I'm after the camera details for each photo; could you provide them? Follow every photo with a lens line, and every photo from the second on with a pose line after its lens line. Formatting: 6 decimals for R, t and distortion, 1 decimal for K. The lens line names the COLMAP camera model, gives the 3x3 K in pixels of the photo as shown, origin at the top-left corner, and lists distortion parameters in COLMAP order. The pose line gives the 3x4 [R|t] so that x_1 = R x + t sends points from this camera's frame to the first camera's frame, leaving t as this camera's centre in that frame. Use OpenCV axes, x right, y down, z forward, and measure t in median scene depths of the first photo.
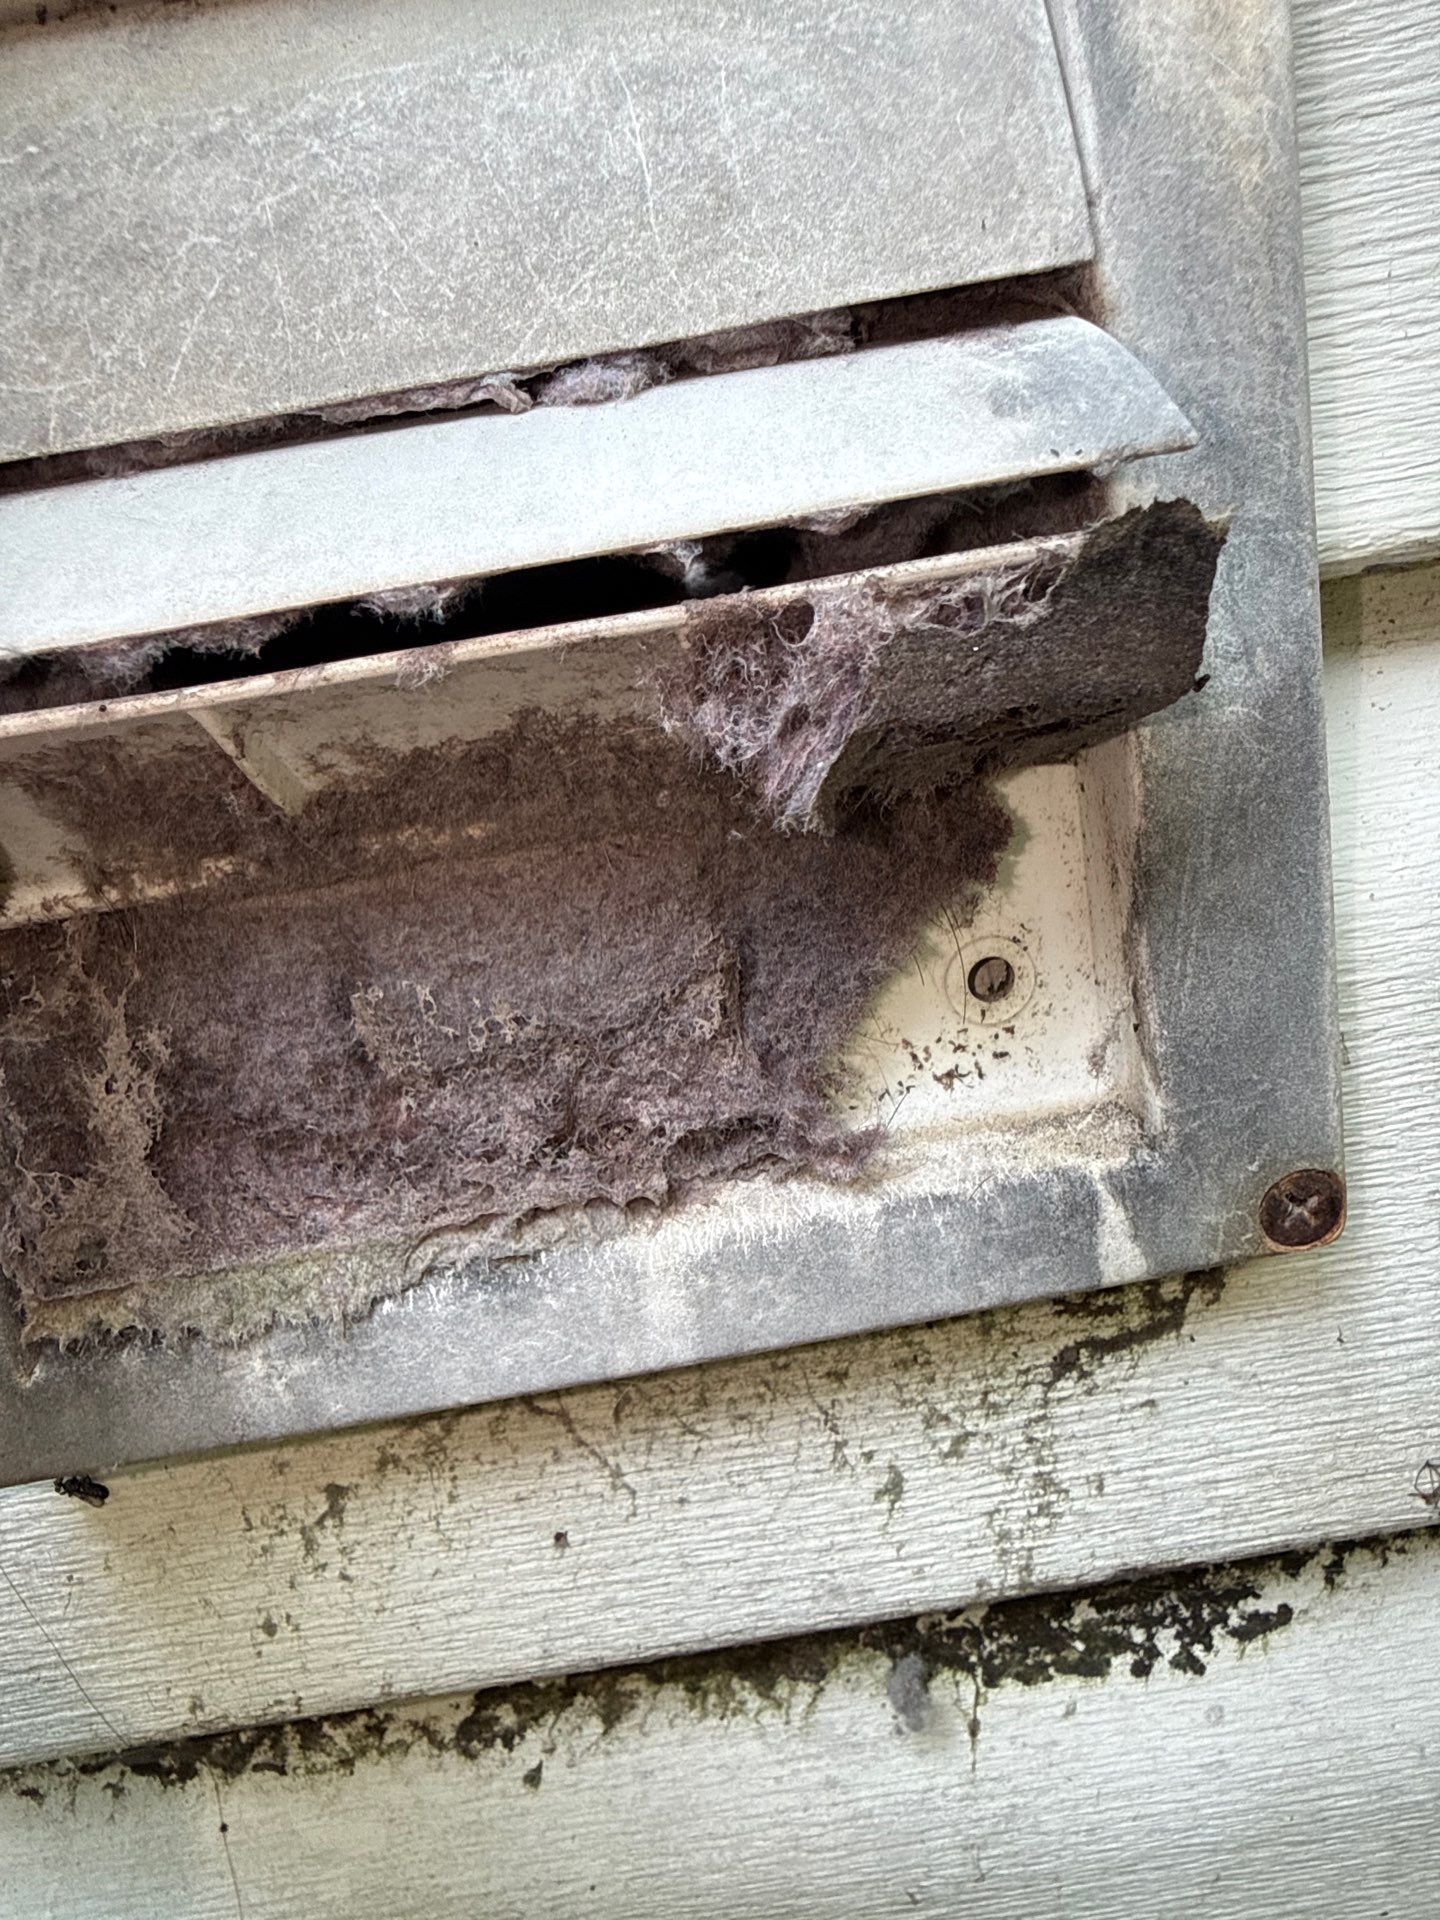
lens RADIAL K [[1394.6, 0, 713.4], [0, 1394.6, 961.0], [0, 0, 1]] dist [-0.002472, 0.005159]
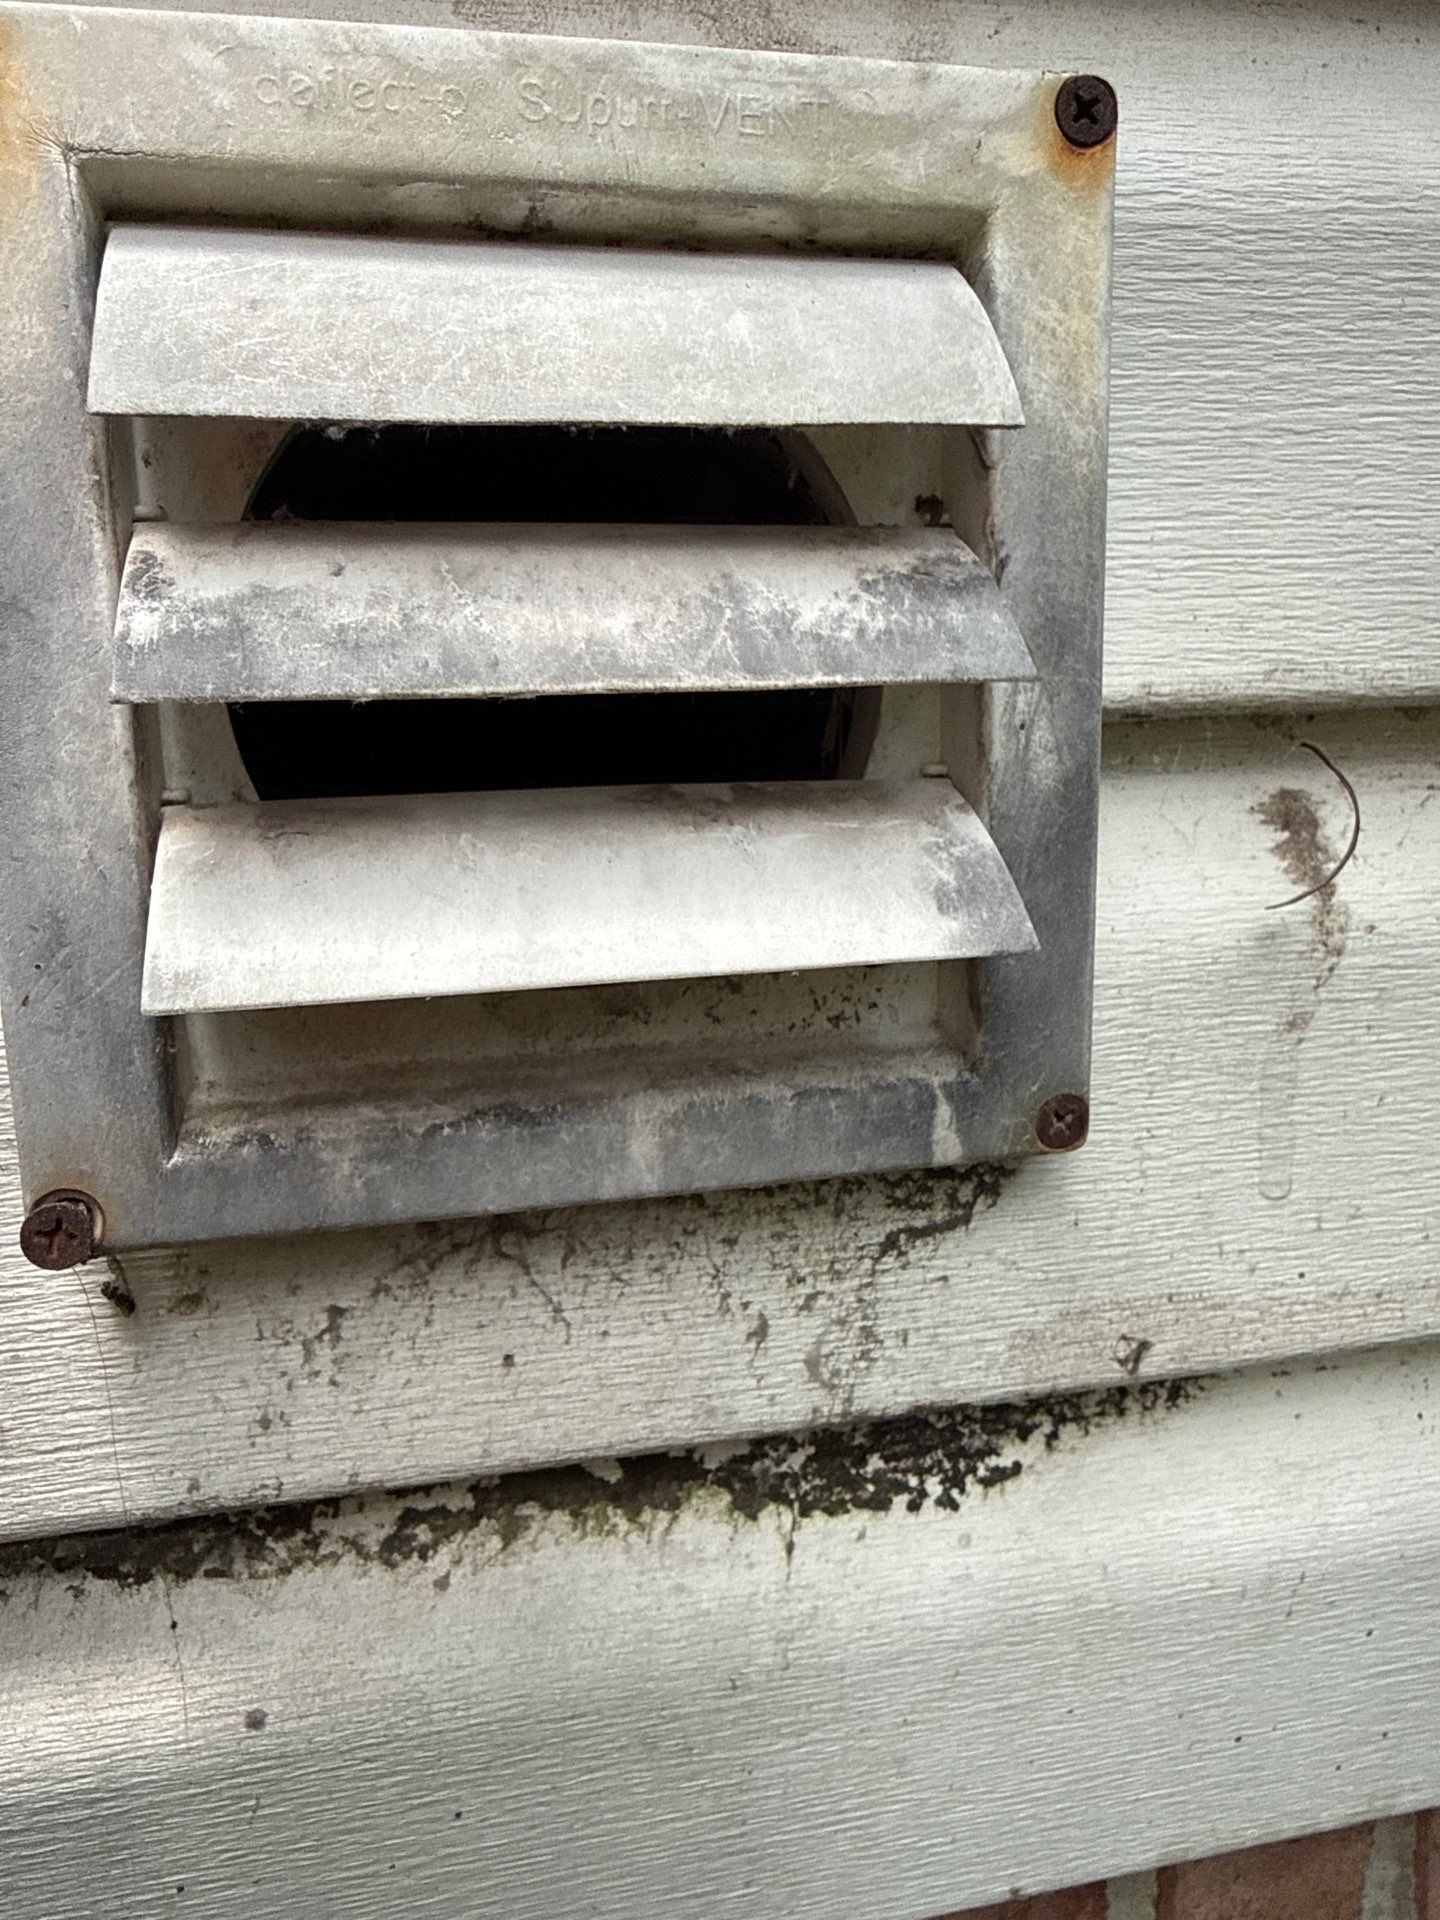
lens RADIAL K [[1391.7, 0, 705.3], [0, 1391.7, 963.9], [0, 0, 1]] dist [0.013474, -0.015731]
pose [[0.975560, 0.108746, 0.190936, -0.221315], [-0.086905, 0.989050, -0.119279, 0.190155], [-0.201816, 0.099771, 0.974328, -0.345801]]
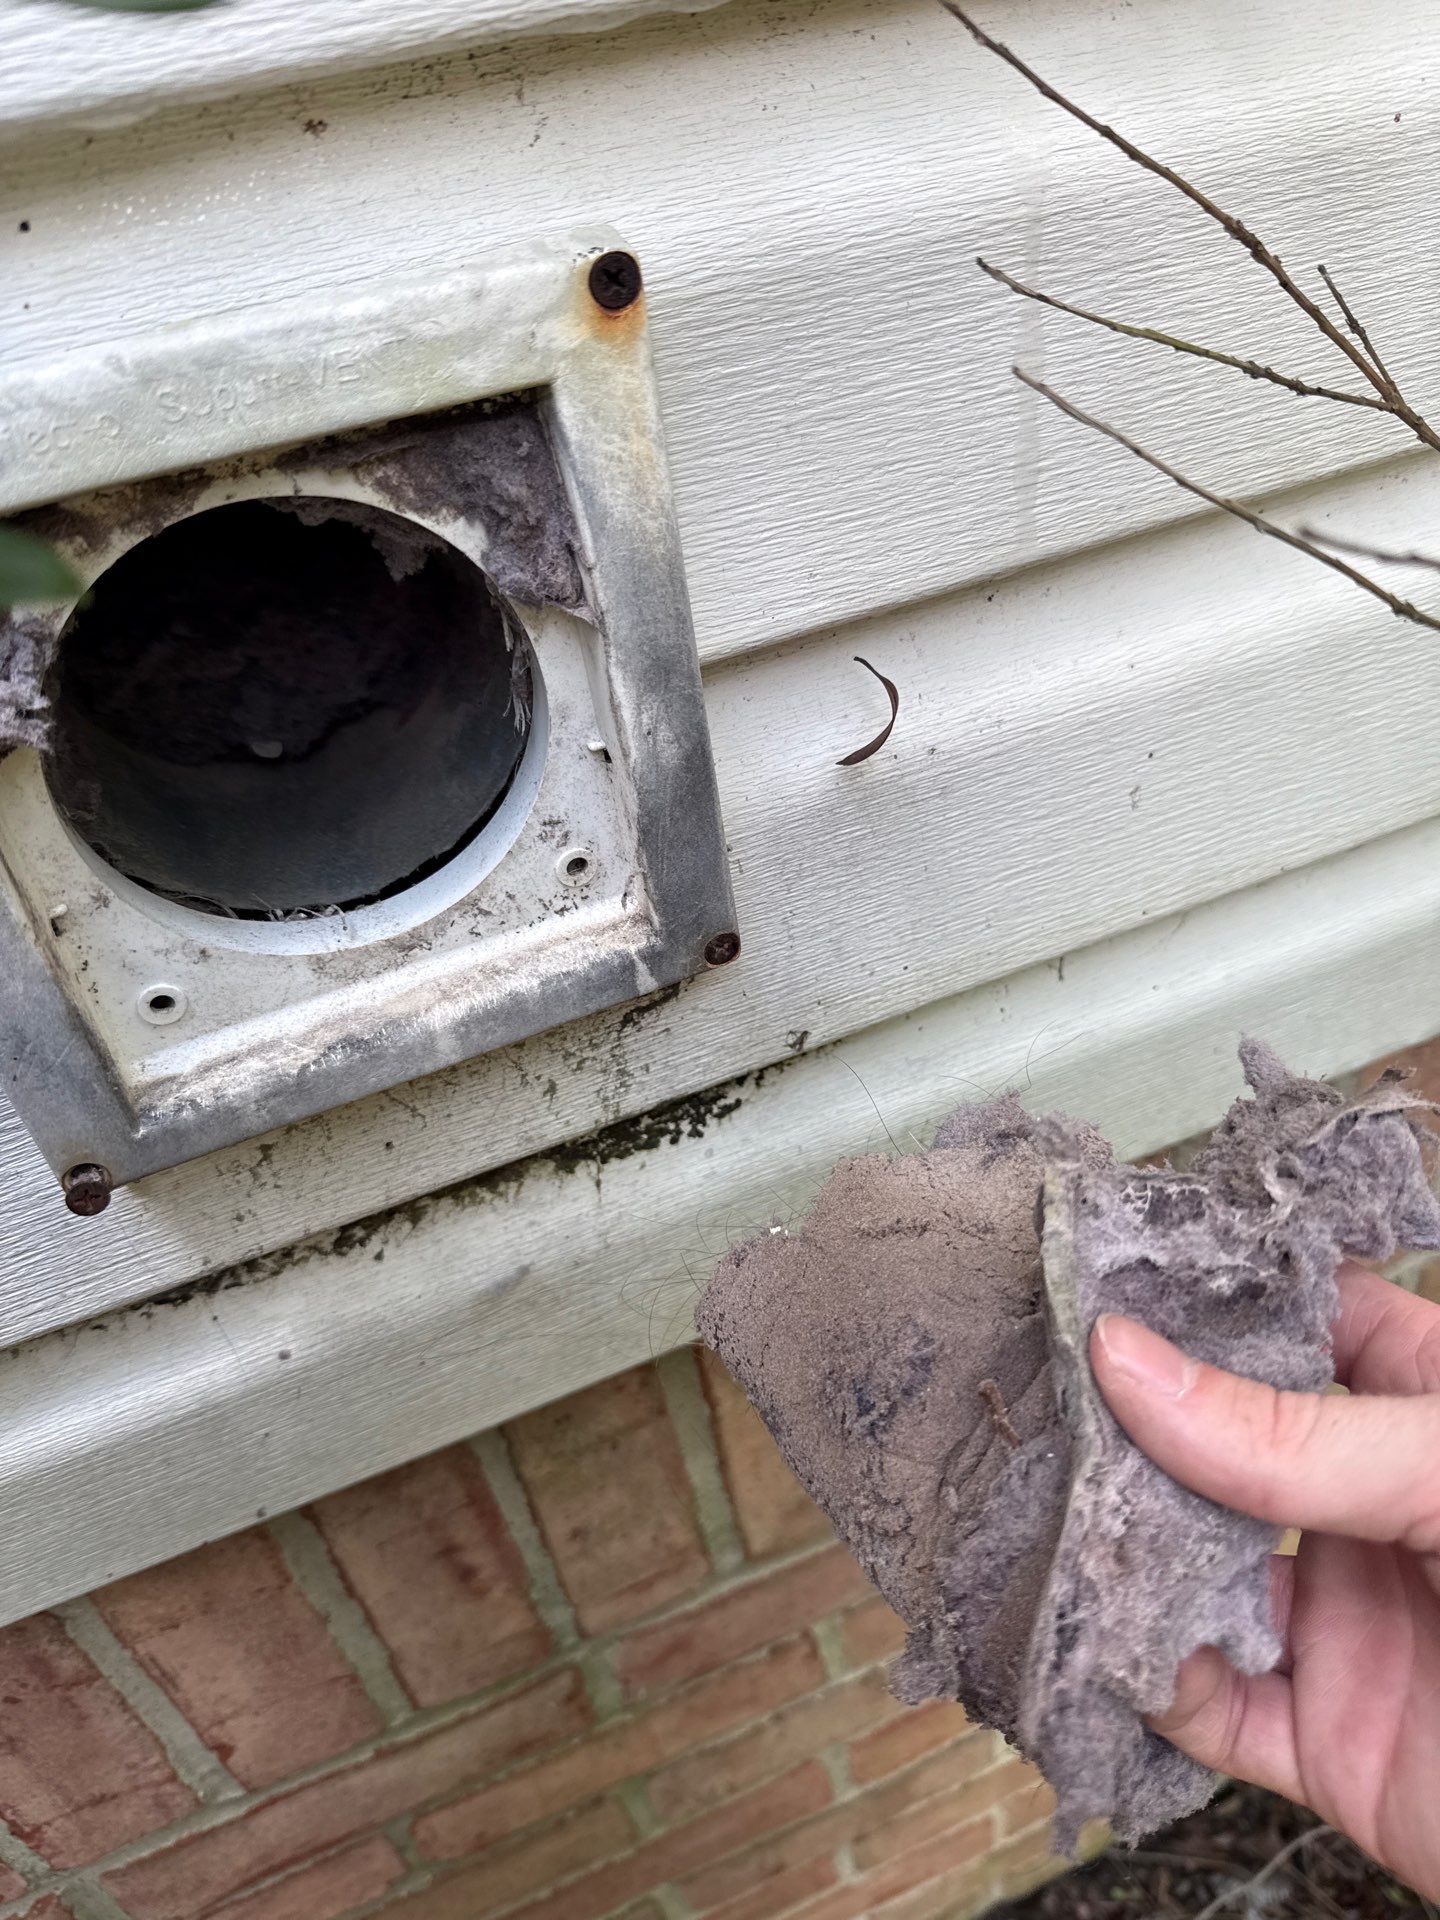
lens RADIAL K [[1438.3, 0, 757.0], [0, 1438.3, 997.6], [0, 0, 1]] dist [0.131555, -0.317224]
pose [[0.934951, -0.175712, 0.308208, -0.221165], [0.053004, 0.928168, 0.368369, -0.519897], [-0.350795, -0.328070, 0.877105, -0.938024]]
